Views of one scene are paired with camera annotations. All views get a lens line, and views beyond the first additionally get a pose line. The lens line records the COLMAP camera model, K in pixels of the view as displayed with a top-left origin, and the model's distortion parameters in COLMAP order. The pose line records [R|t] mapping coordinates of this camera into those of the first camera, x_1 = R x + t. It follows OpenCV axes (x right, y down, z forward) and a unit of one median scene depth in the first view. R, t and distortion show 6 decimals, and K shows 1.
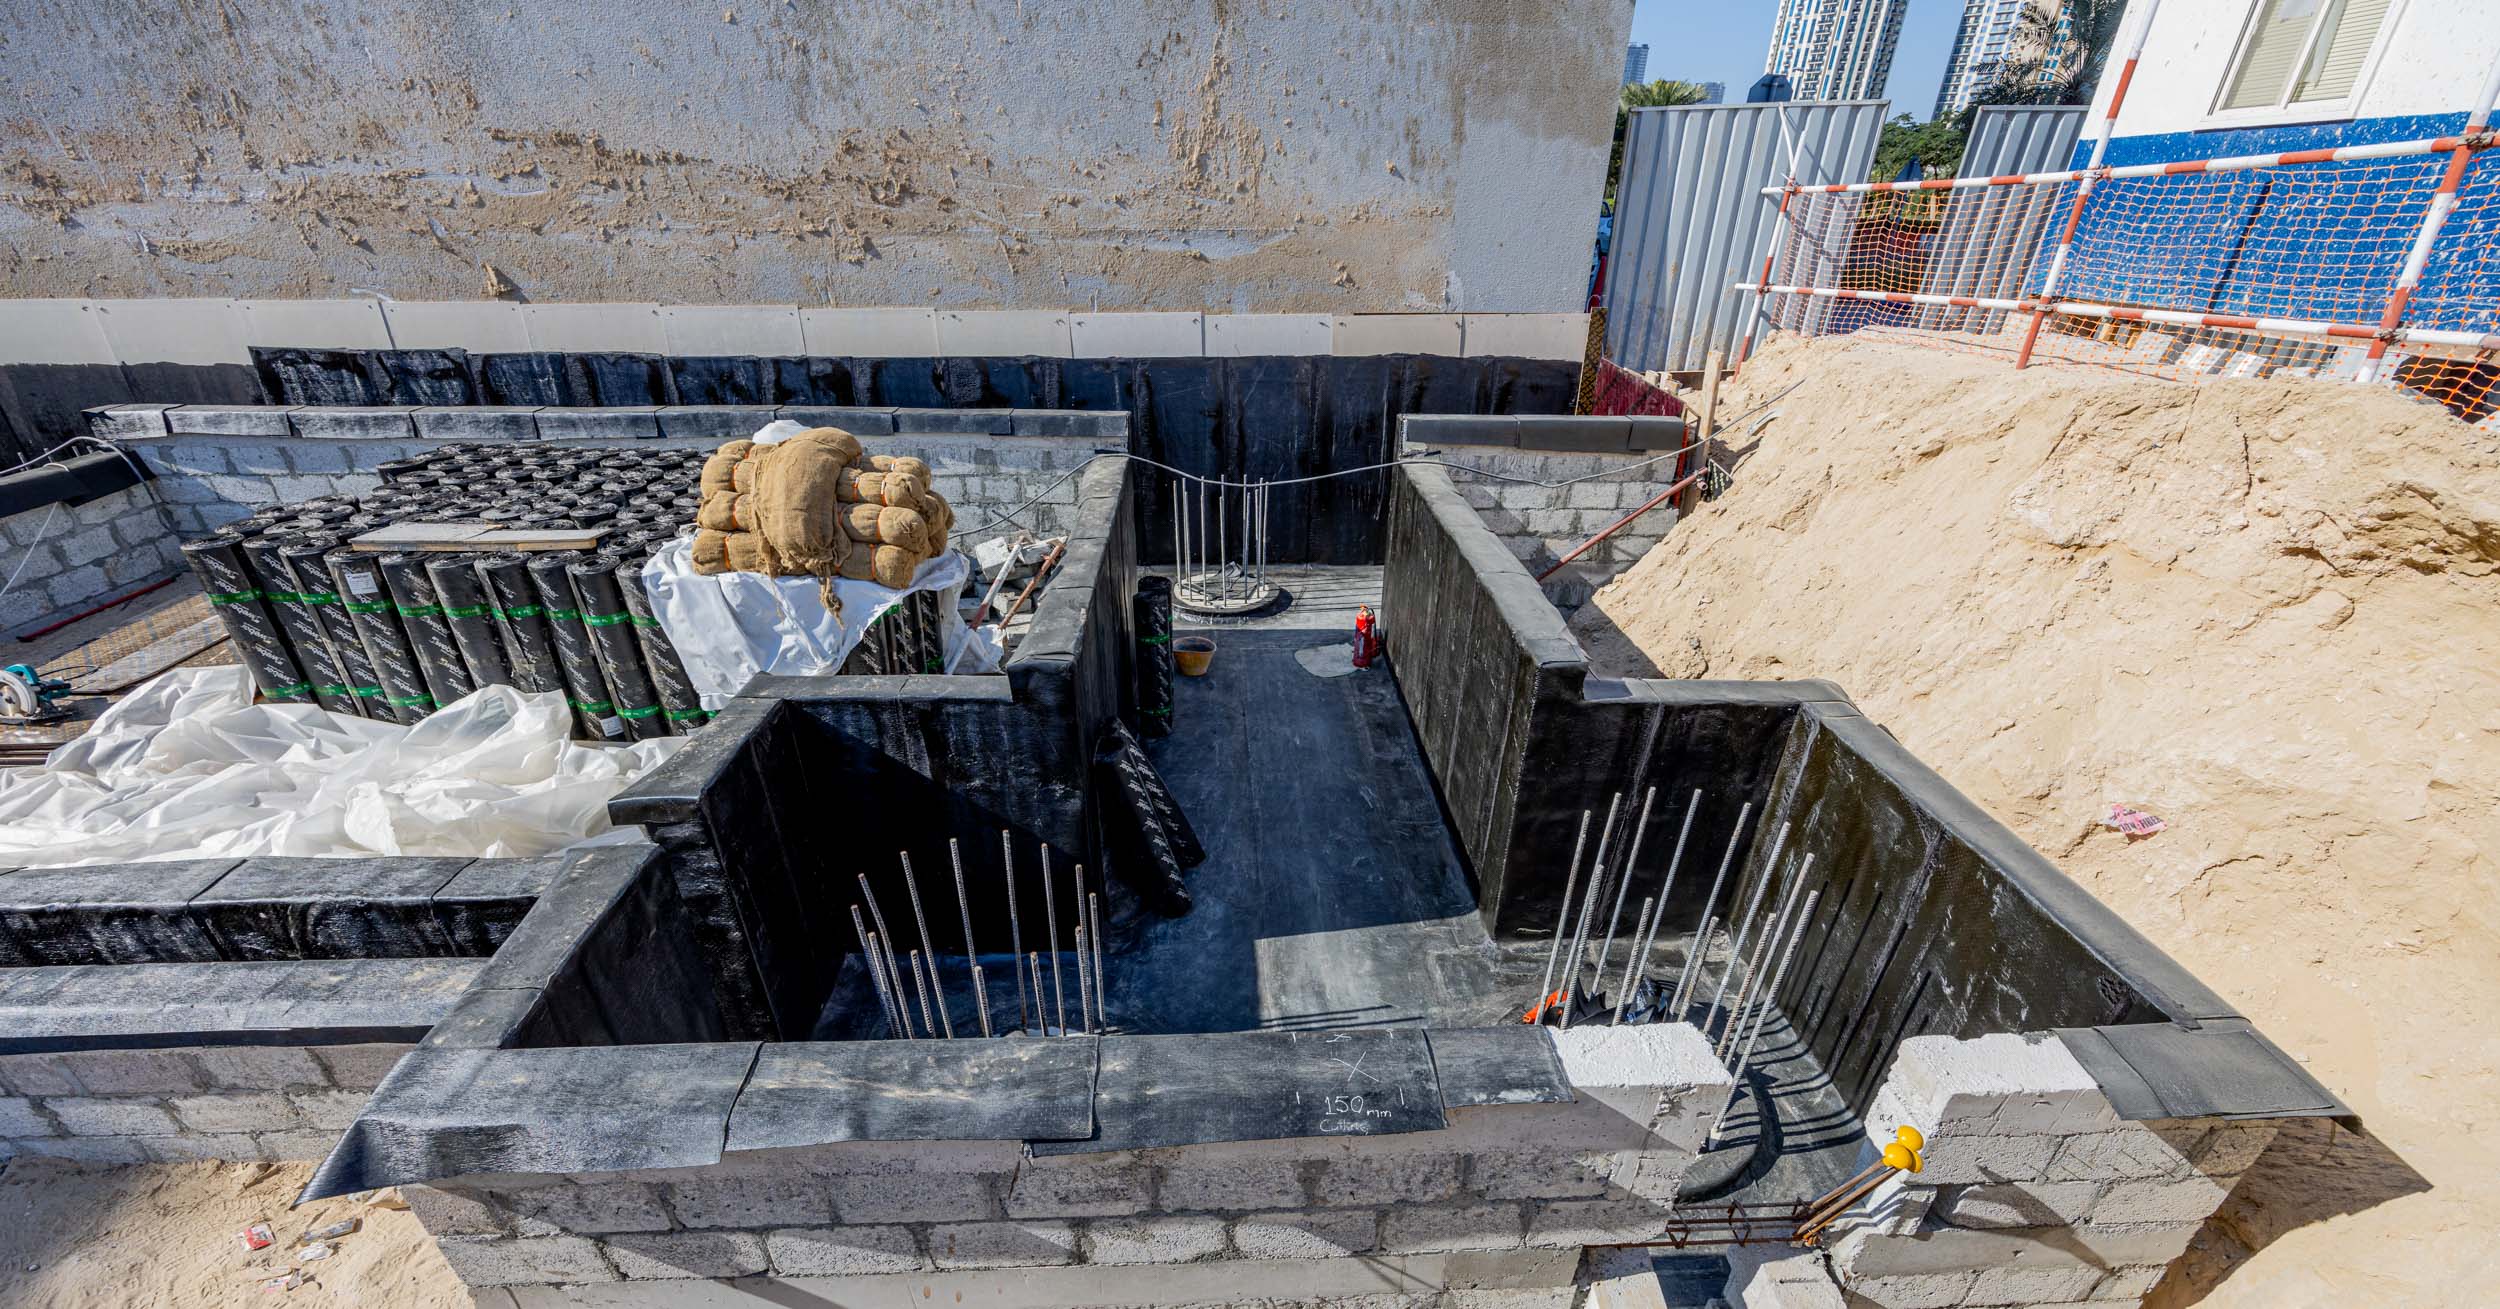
lens RADIAL K [[894.8, 0, 1255.2], [0, 894.8, 666.5], [0, 0, 1]] dist [-0.000007, -0.000109]
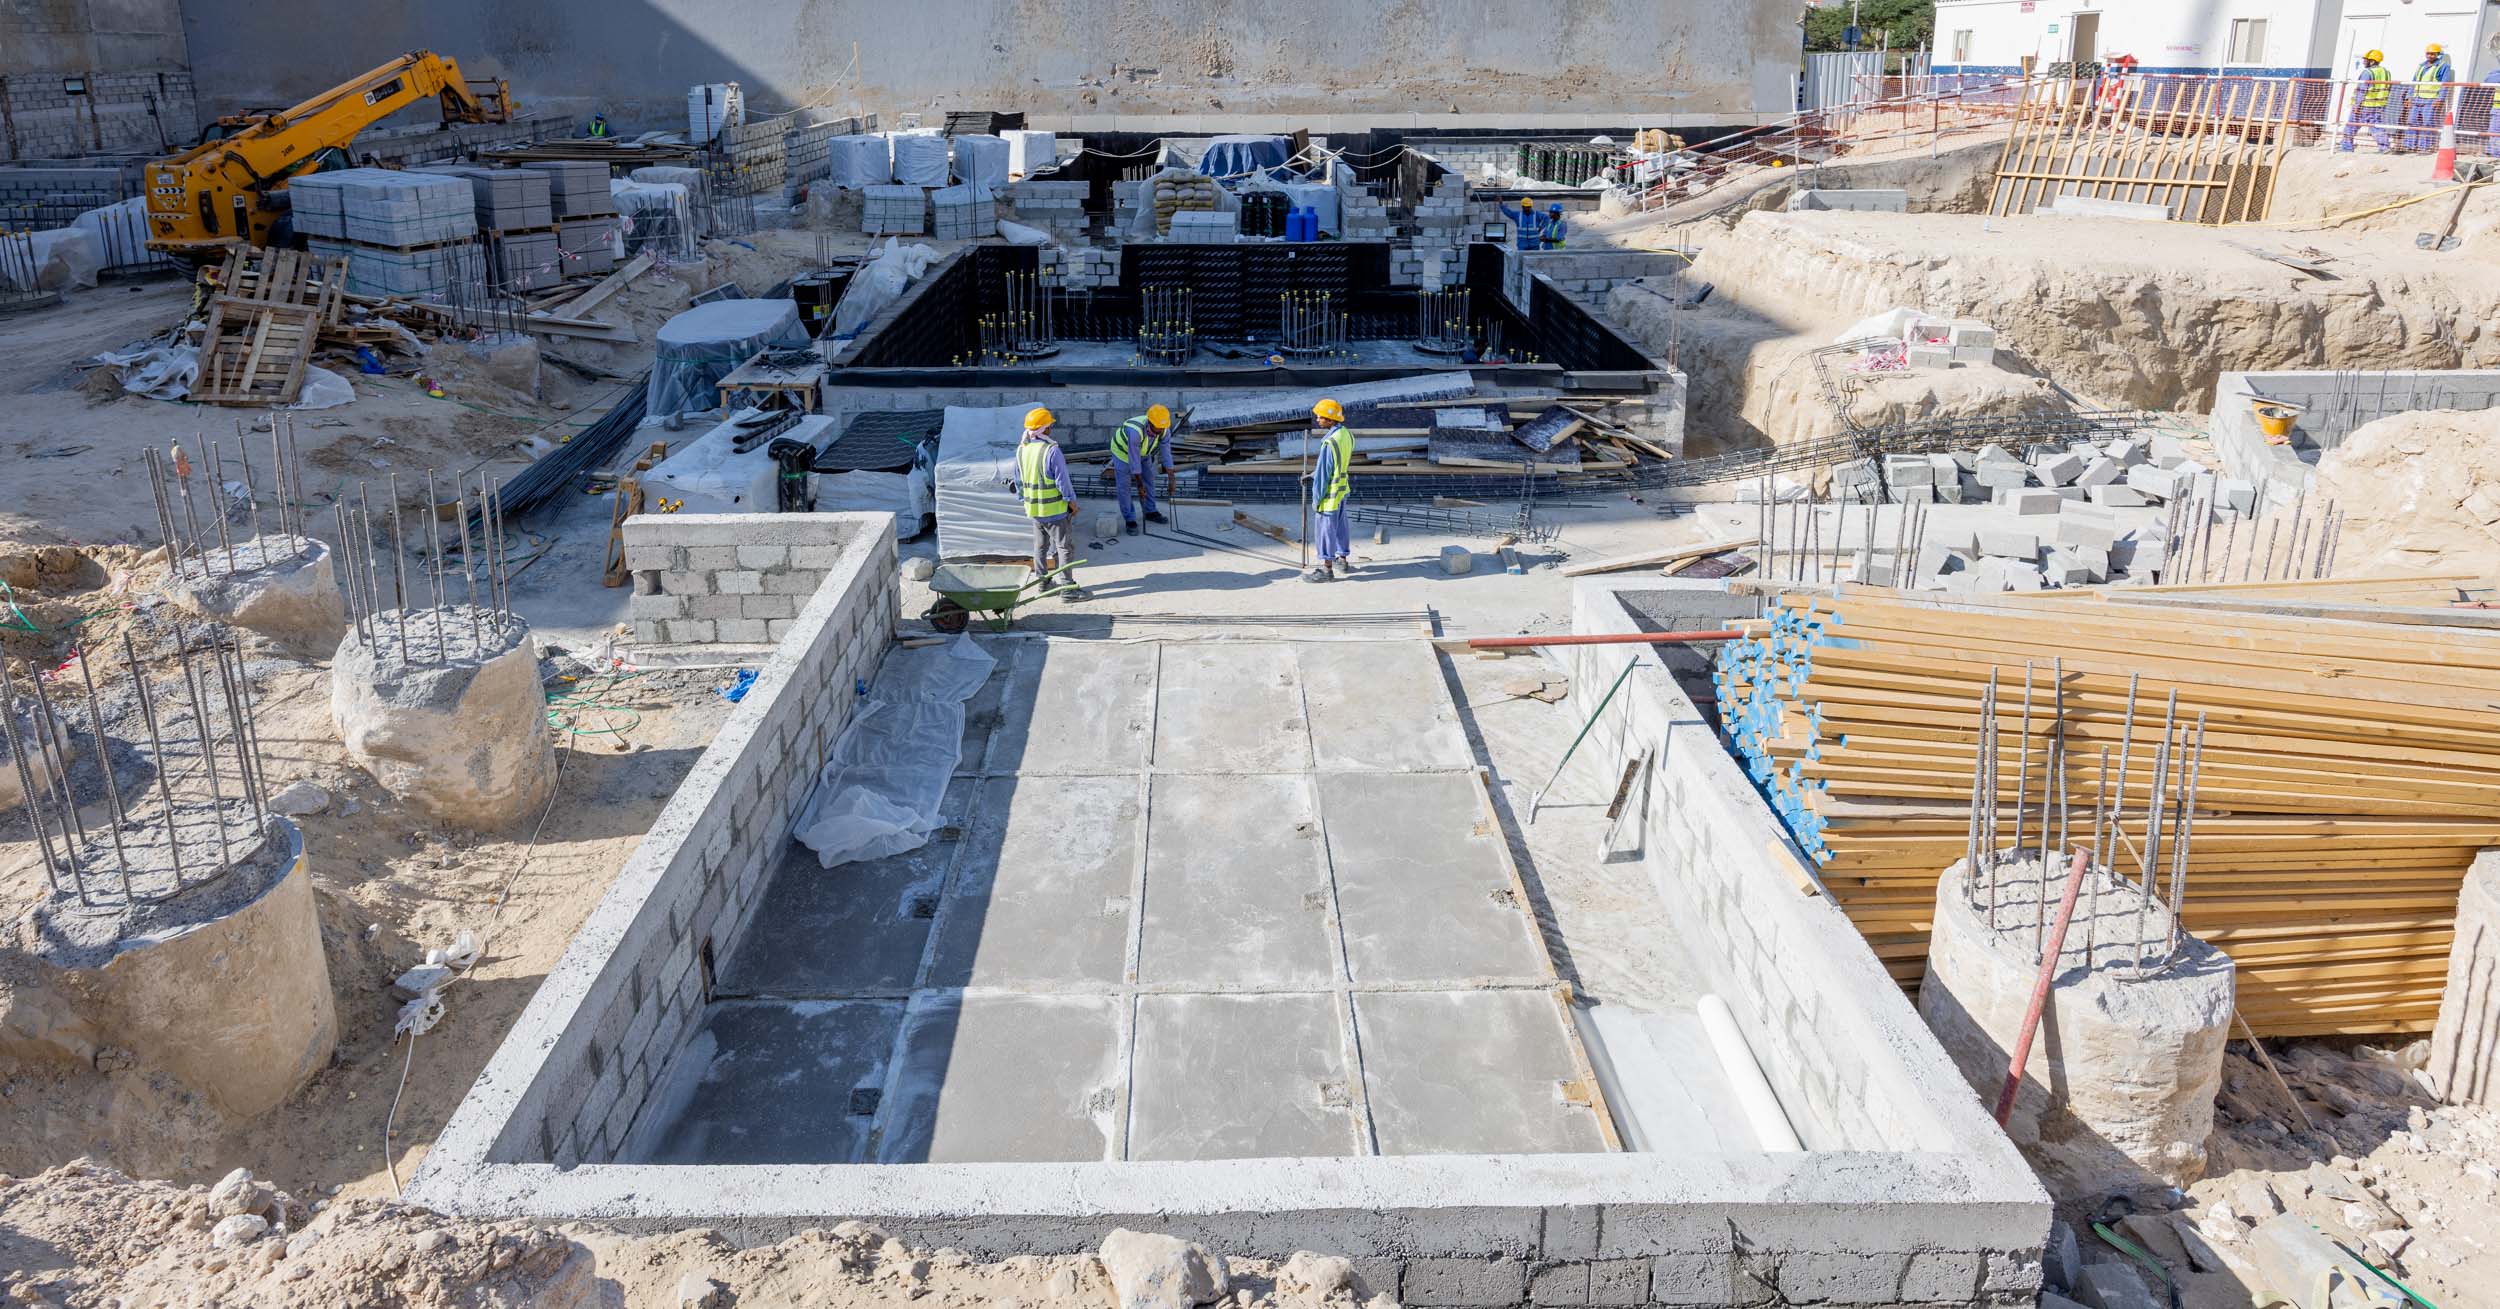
lens RADIAL K [[1348.7, 0, 1211.2], [0, 1348.7, 384.9], [0, 0, 1]] dist [-0.023534, -0.000235]
pose [[0.998375, -0.007088, -0.056537, -1.472758], [-0.005951, 0.973838, -0.227164, 1.686315], [0.056668, 0.227132, 0.972214, -3.625076]]
